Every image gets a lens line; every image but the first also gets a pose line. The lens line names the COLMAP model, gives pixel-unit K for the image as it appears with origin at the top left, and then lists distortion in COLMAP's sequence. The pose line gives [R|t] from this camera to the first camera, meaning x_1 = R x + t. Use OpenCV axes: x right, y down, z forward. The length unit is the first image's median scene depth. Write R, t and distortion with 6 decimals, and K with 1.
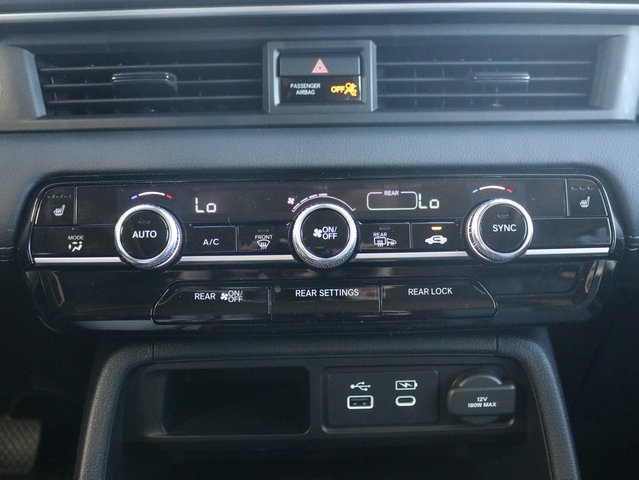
lens RADIAL K [[727.7, 0, 320.4], [0, 727.7, 236.5], [0, 0, 1]] dist [-0.101466, 0.000000]
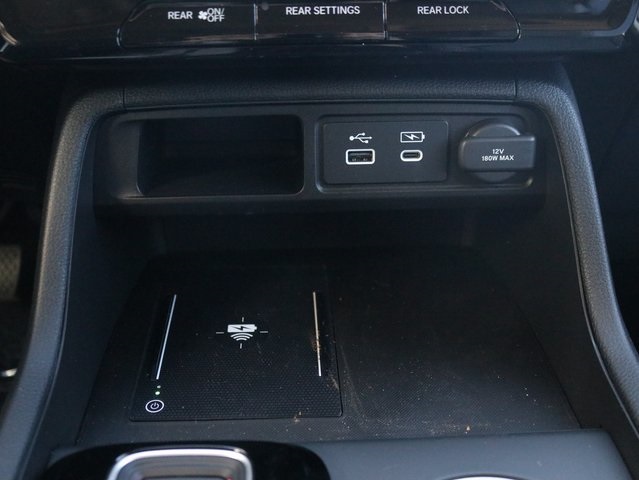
lens RADIAL K [[727.7, 0, 320.3], [0, 727.7, 239.6], [0, 0, 1]] dist [-0.101466, 0.000000]
pose [[0.999952, -0.003976, 0.008994, -0.002262], [0.002417, 0.985926, 0.167164, 0.182532], [-0.009532, -0.167135, 0.985888, 0.108509]]
